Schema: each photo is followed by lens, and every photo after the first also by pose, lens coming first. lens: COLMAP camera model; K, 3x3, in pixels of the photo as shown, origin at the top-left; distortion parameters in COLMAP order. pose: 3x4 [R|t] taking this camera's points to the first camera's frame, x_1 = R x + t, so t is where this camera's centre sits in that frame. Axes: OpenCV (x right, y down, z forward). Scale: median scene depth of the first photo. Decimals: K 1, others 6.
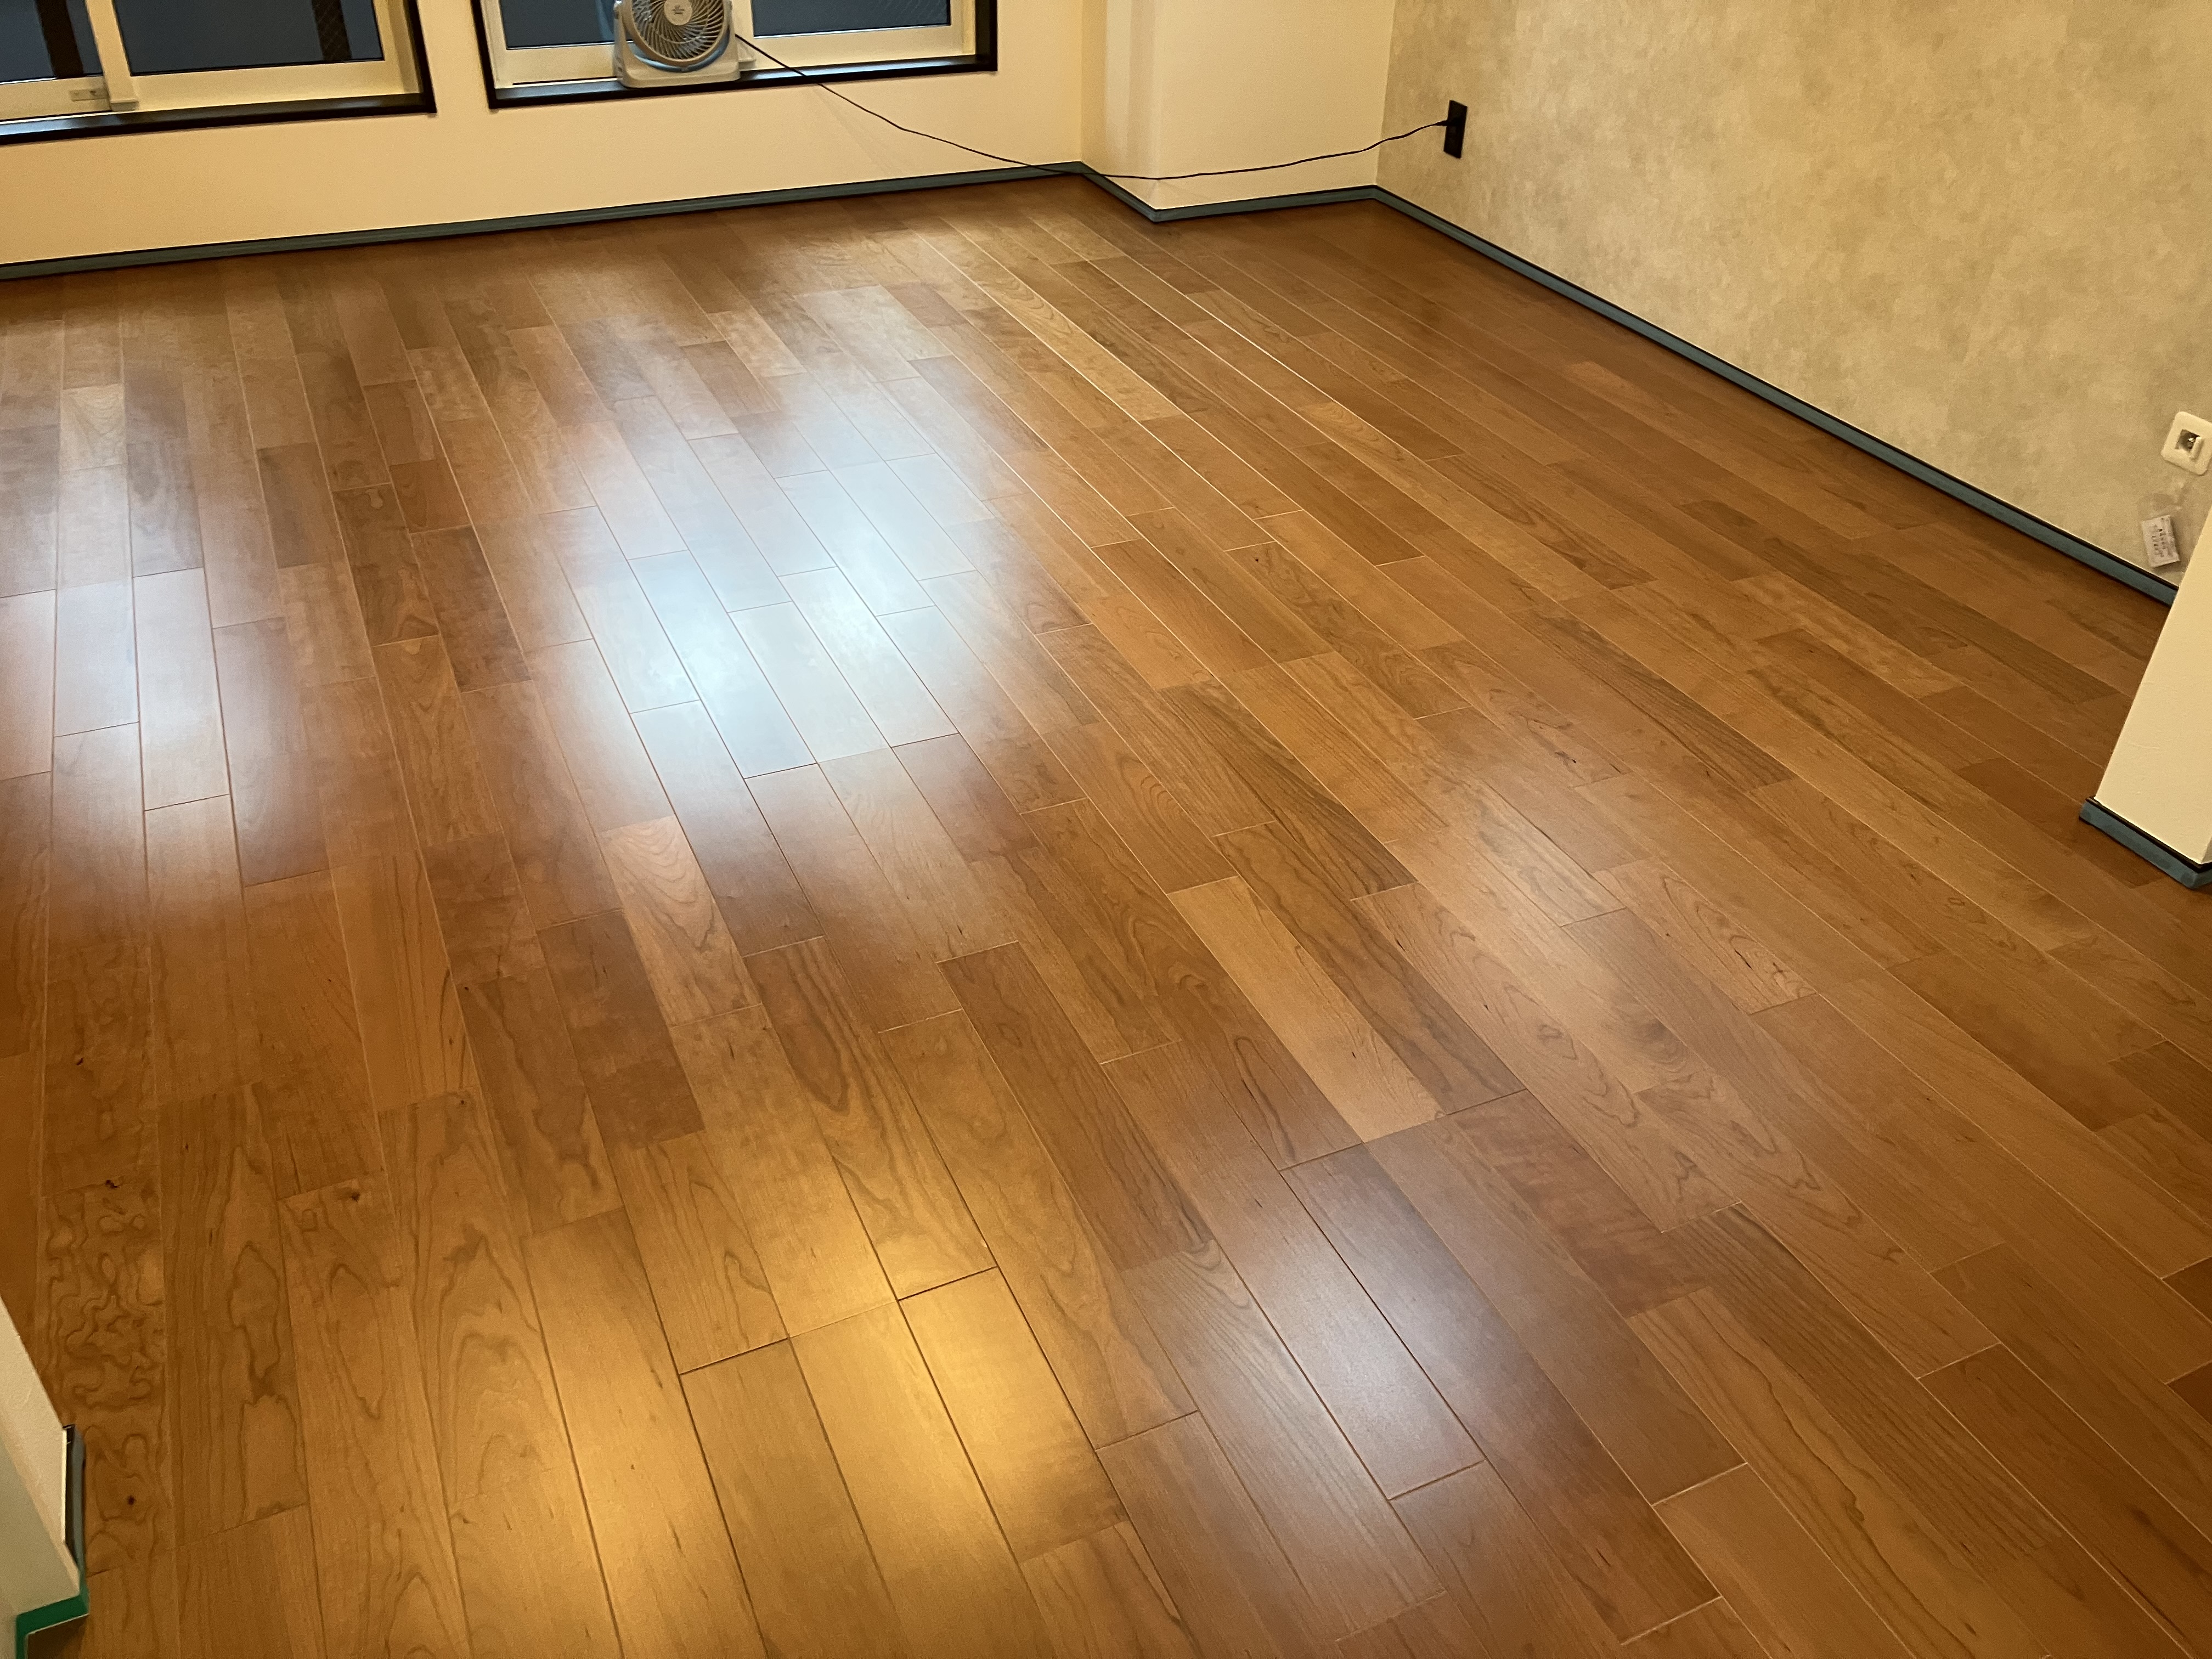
lens RADIAL K [[1821.0, 0, 1106.0], [0, 1821.0, 829.5], [0, 0, 1]] dist [-0.003781, 0.002781]
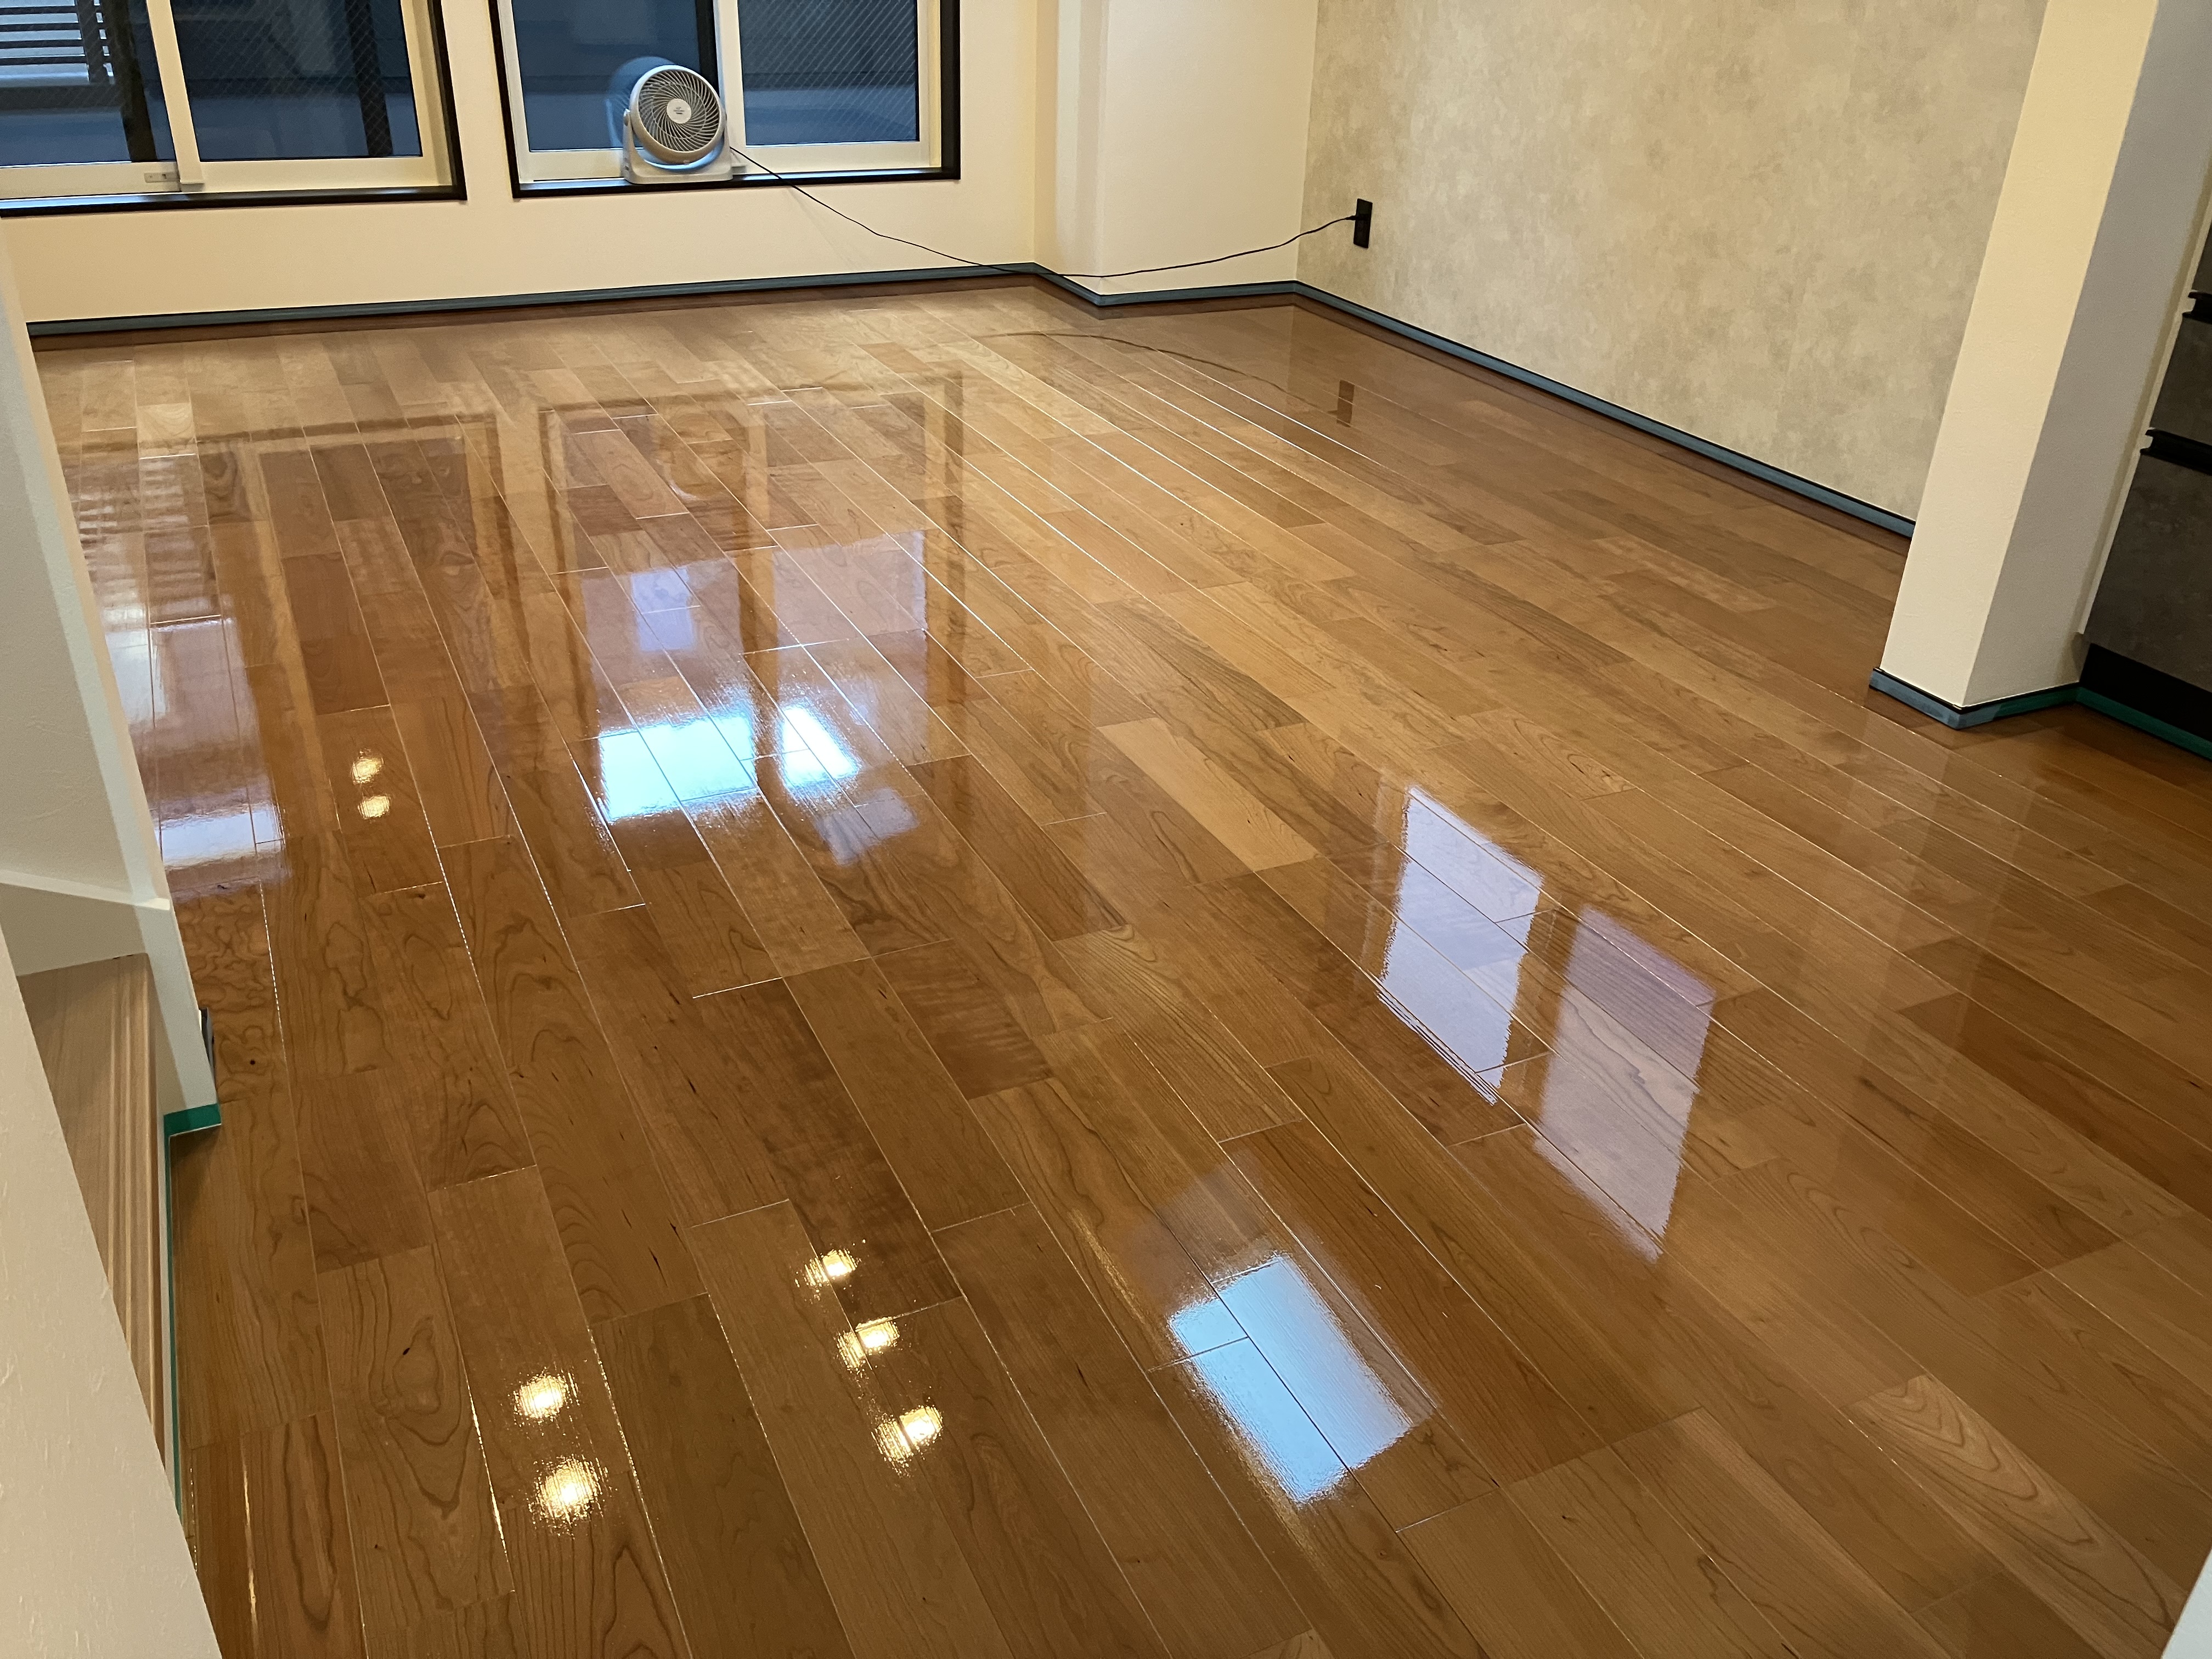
lens RADIAL K [[1823.3, 0, 1106.0], [0, 1823.3, 829.5], [0, 0, 1]] dist [-0.002289, -0.003090]
pose [[0.999817, -0.005037, 0.018442, 0.012269], [0.007040, 0.993883, -0.110211, 0.171027], [-0.017775, 0.110321, 0.993737, -0.129119]]
